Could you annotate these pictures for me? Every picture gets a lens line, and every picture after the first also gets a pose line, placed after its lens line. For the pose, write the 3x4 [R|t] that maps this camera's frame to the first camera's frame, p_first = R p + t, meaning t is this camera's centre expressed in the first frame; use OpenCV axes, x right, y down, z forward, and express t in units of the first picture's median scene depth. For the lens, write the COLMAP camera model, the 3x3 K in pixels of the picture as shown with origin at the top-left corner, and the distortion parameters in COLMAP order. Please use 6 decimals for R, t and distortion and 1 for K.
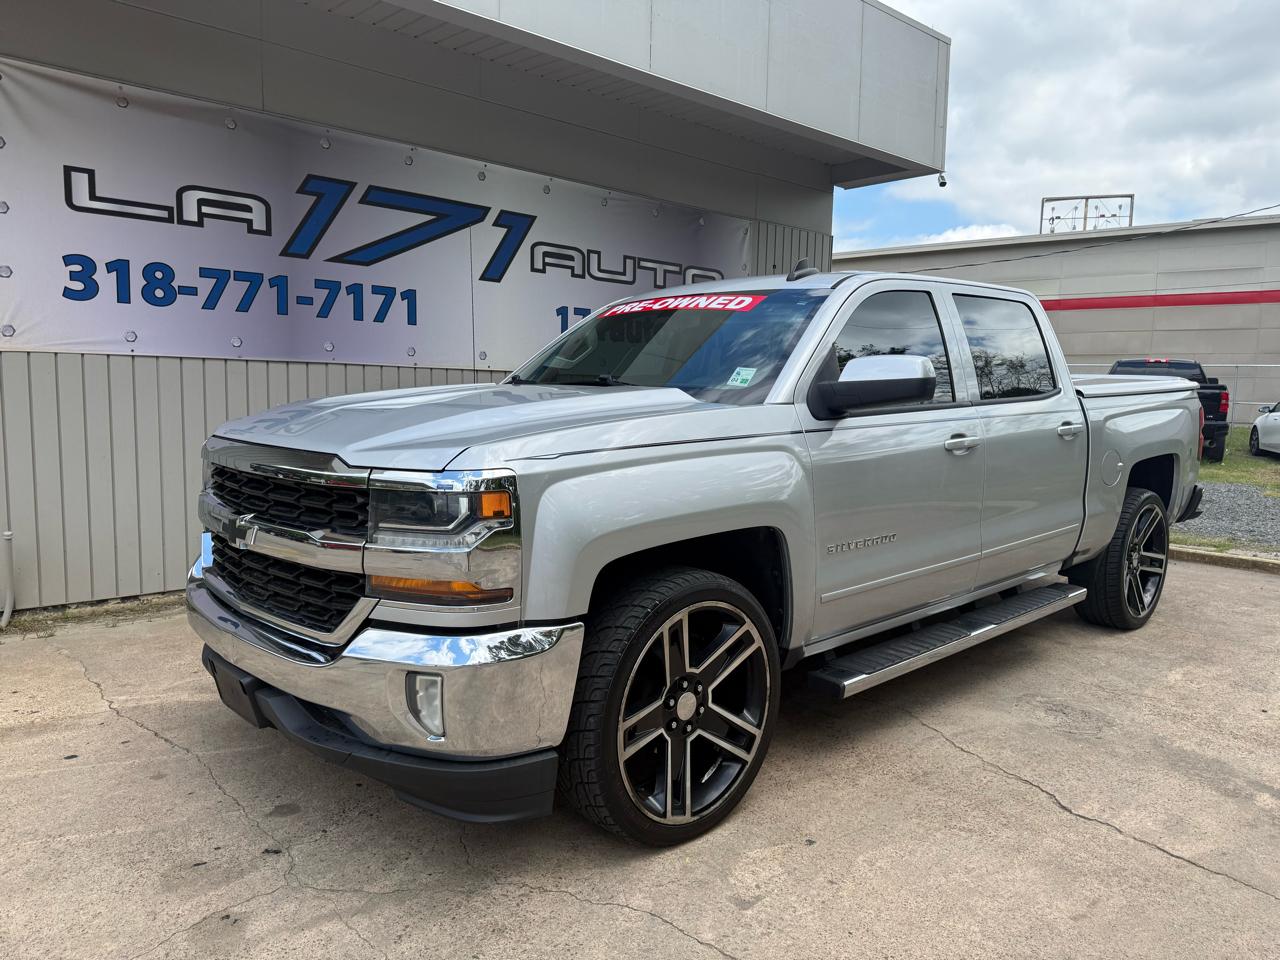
lens RADIAL K [[915.4, 0, 648.3], [0, 915.4, 492.5], [0, 0, 1]] dist [0.024724, -0.030340]
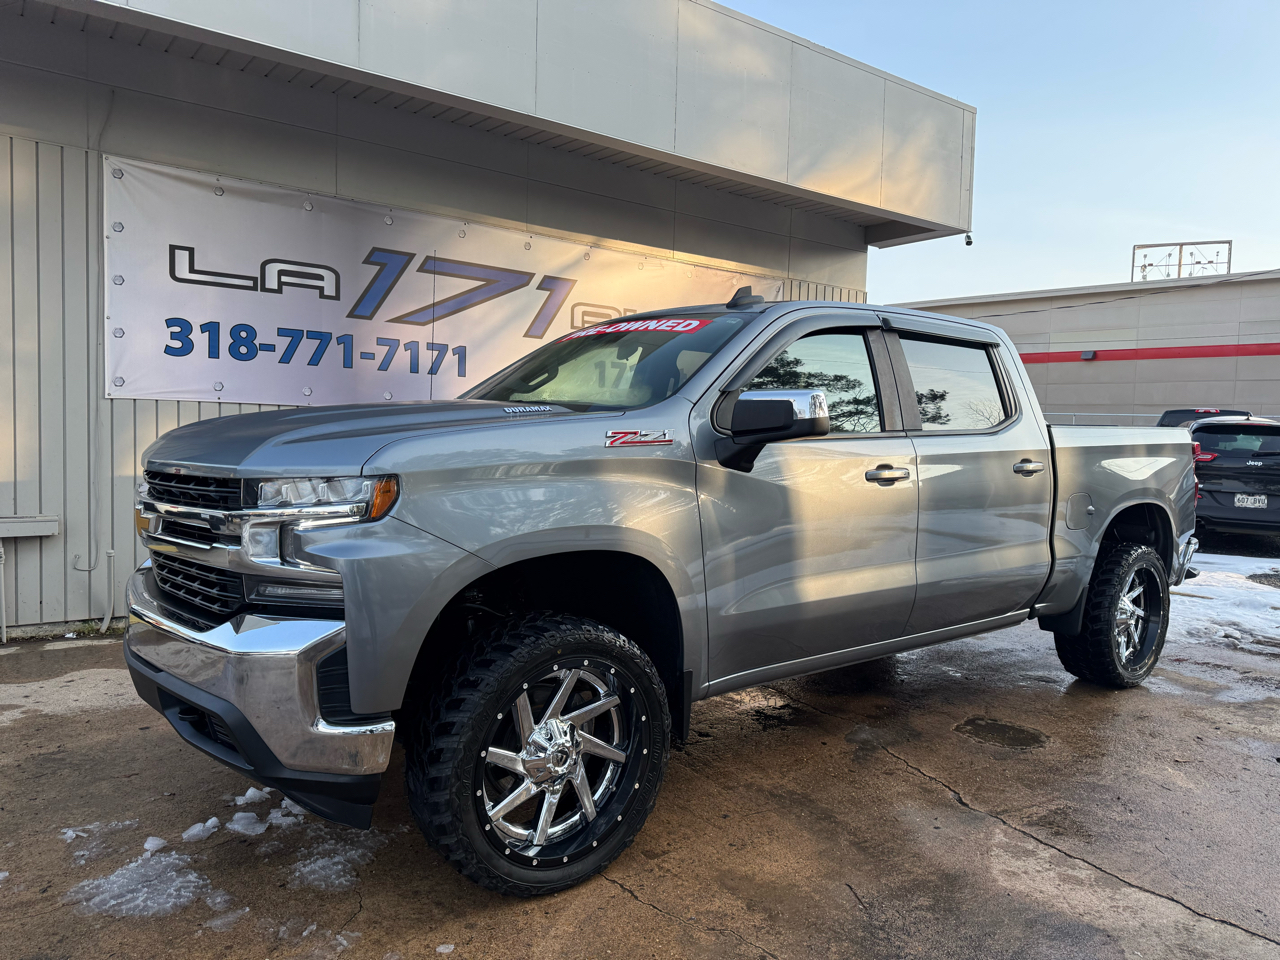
lens RADIAL K [[915.4, 0, 645.5], [0, 915.4, 491.2], [0, 0, 1]] dist [0.024724, -0.030340]
pose [[0.995491, 0.014366, -0.093757, 0.083278], [-0.019175, 0.998535, -0.050600, 0.011311], [0.092893, 0.052170, 0.994308, -0.098160]]
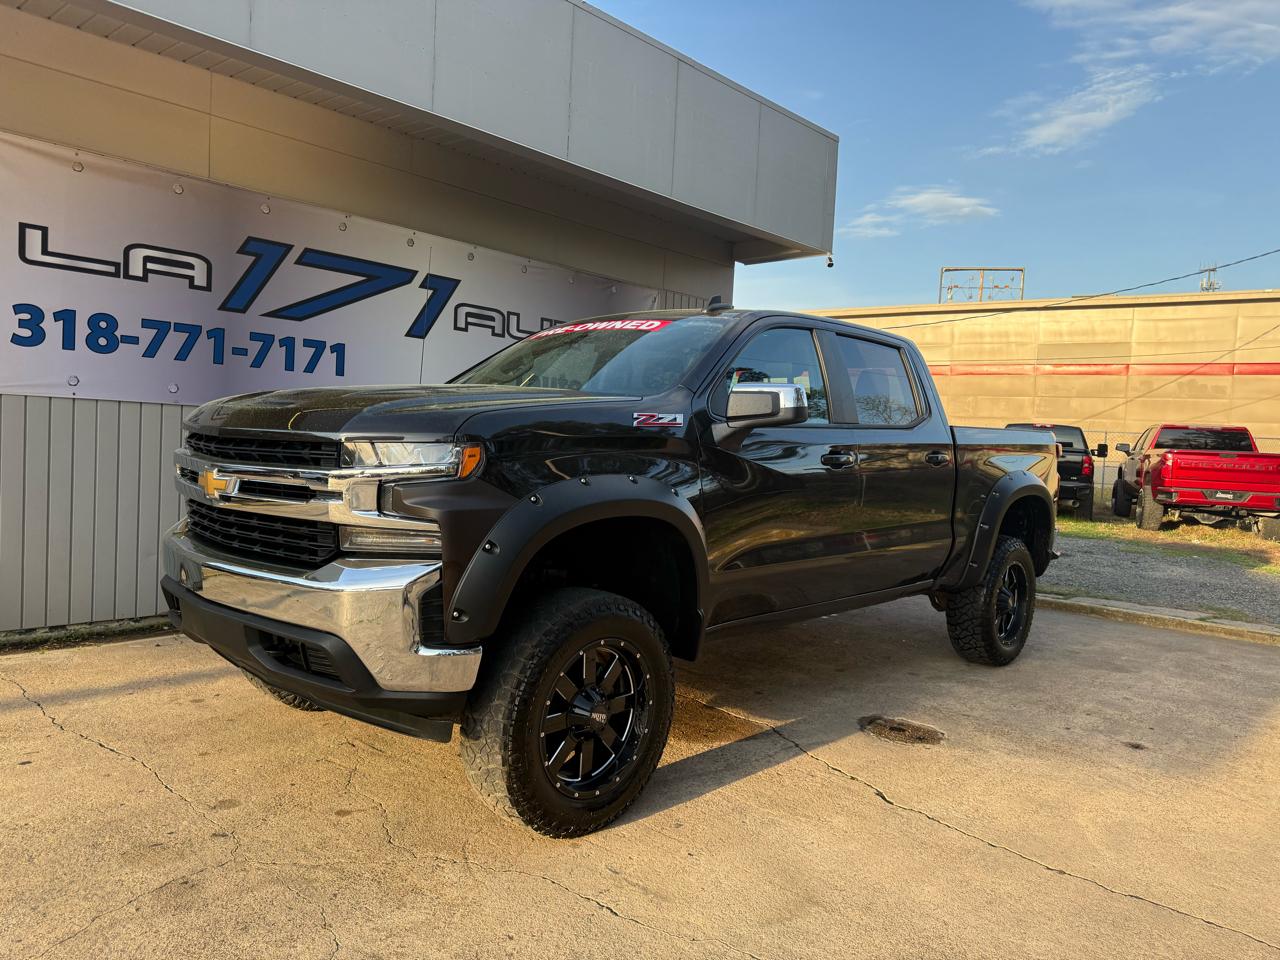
lens RADIAL K [[915.4, 0, 645.3], [0, 915.4, 489.2], [0, 0, 1]] dist [0.024724, -0.030340]
pose [[0.995789, 0.023914, 0.088497, 0.007237], [-0.019039, 0.998276, -0.055529, 0.002655], [-0.089672, 0.053610, 0.994527, -0.105461]]
